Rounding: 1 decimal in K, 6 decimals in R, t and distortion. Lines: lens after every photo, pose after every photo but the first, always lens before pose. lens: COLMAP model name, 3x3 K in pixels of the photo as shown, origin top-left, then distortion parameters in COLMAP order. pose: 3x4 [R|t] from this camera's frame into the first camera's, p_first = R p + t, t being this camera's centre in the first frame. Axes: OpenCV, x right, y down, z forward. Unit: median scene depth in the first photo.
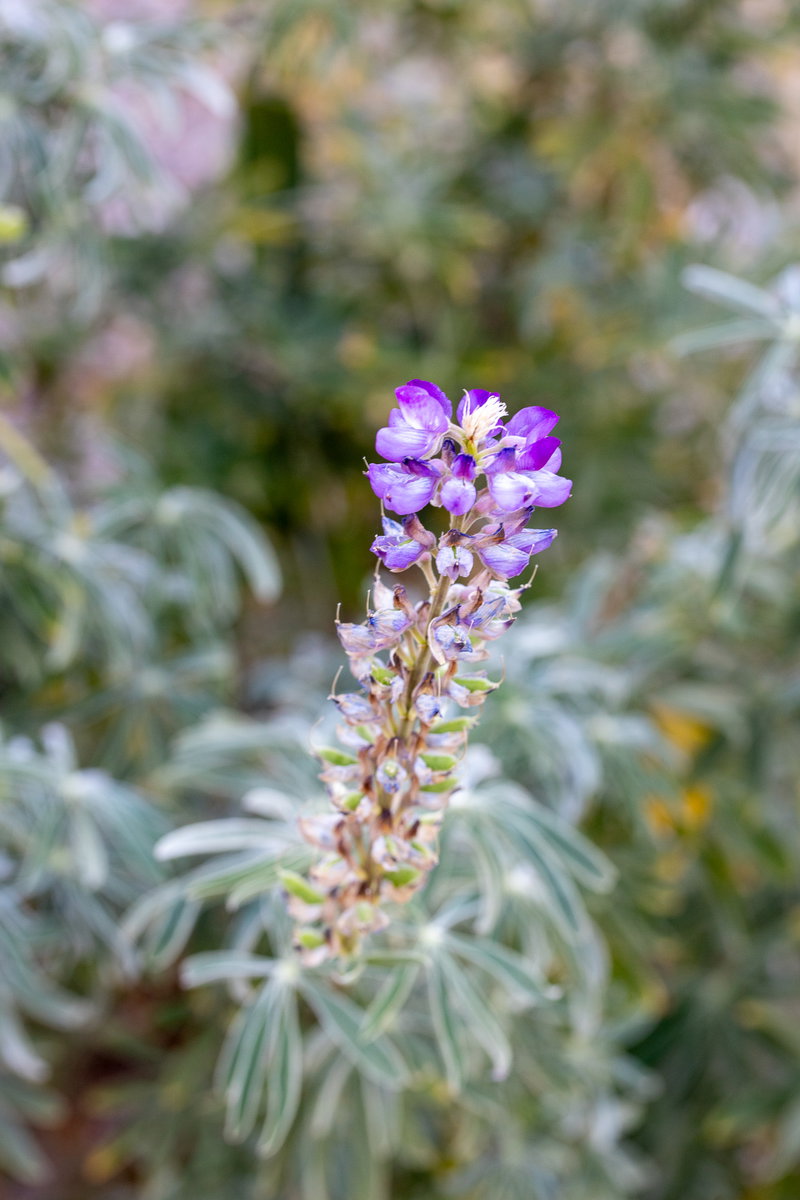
lens RADIAL K [[3941.0, 0, 402.9], [0, 3941.0, 600.2], [0, 0, 1]] dist [-0.256506, 0.000000]
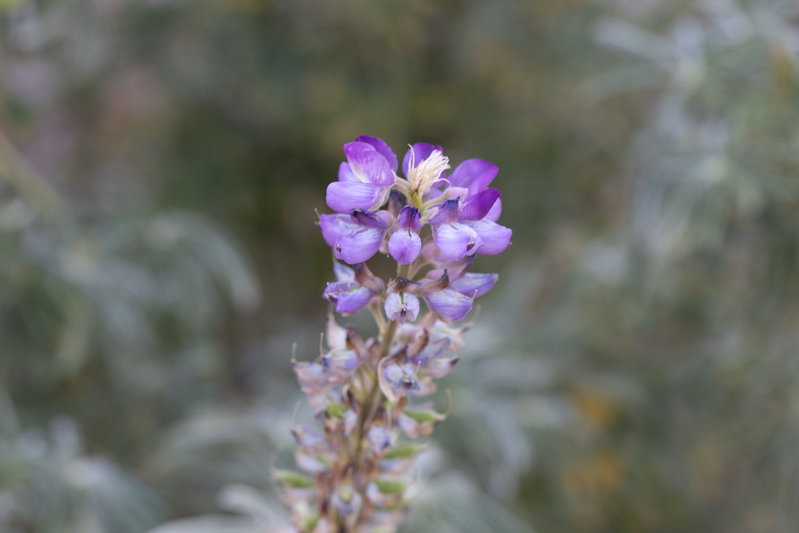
lens RADIAL K [[2624.1, 0, 396.9], [0, 2624.1, 266.3], [0, 0, 1]] dist [-0.256506, 0.000000]
pose [[0.999893, -0.011754, 0.008672, 0.005532], [0.011663, 0.999878, 0.010364, -0.026912], [-0.008793, -0.010262, 0.999909, 0.283040]]
